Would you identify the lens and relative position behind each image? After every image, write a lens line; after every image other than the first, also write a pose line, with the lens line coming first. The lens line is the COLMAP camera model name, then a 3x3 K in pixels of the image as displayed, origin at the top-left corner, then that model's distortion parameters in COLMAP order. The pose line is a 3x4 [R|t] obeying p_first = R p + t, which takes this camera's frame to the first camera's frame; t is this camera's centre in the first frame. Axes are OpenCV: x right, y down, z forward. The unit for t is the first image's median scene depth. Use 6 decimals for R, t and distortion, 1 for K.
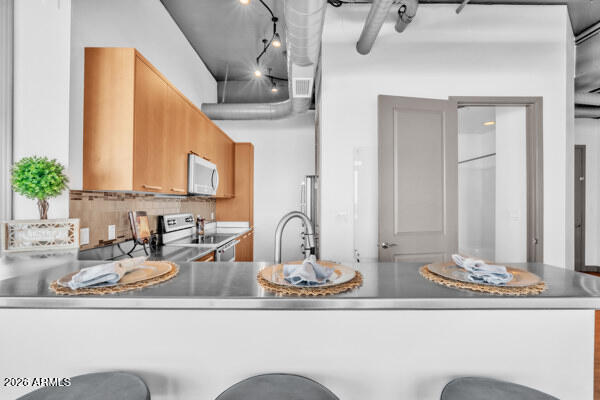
lens RADIAL K [[262.8, 0, 300.0], [0, 262.8, 200.0], [0, 0, 1]] dist [-0.010981, 0.001605]
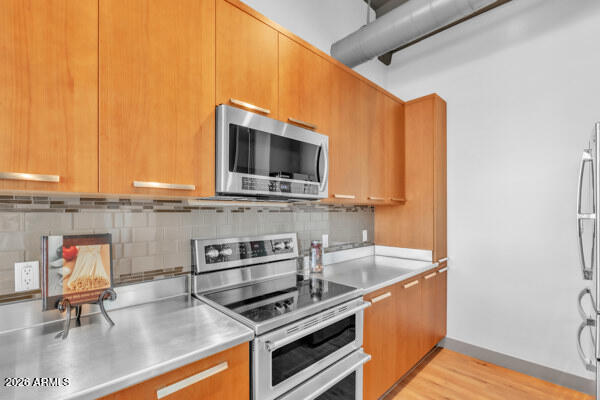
lens RADIAL K [[269.6, 0, 299.5], [0, 269.6, 211.7], [0, 0, 1]] dist [-0.001042, 0.000301]
pose [[0.692814, -0.011420, -0.721026, 0.002601], [0.017154, 0.999853, 0.000646, 0.004303], [0.720912, -0.012815, 0.692908, 0.472014]]
